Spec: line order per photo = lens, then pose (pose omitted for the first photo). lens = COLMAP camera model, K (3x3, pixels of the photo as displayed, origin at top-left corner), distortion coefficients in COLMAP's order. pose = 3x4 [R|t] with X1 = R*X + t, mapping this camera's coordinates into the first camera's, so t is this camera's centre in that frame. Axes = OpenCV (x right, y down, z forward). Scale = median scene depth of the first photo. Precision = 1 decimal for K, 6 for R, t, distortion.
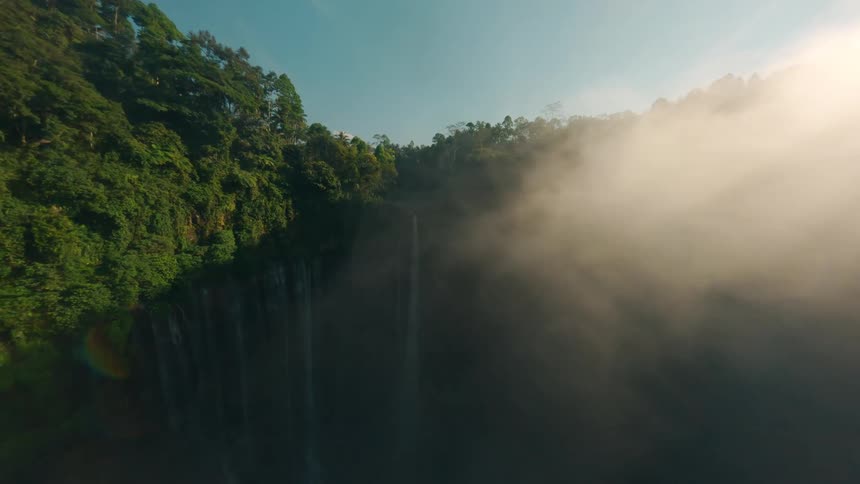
lens RADIAL K [[299.4, 0, 427.1], [0, 299.4, 239.7], [0, 0, 1]] dist [0.000054, 0.000246]
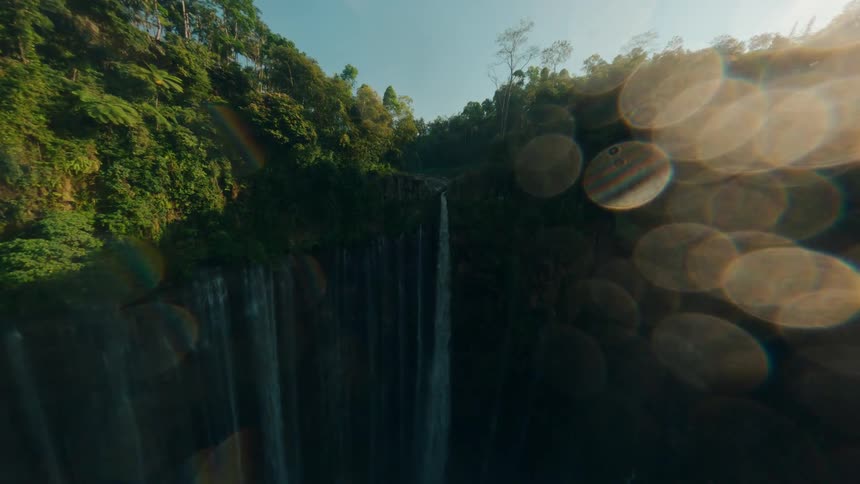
lens RADIAL K [[299.4, 0, 427.1], [0, 299.4, 239.7], [0, 0, 1]] dist [0.000054, 0.000246]
pose [[0.995875, 0.000272, -0.090736, -0.023865], [0.002052, 0.999672, 0.025524, 0.004631], [0.090713, -0.025605, 0.995548, 0.481661]]
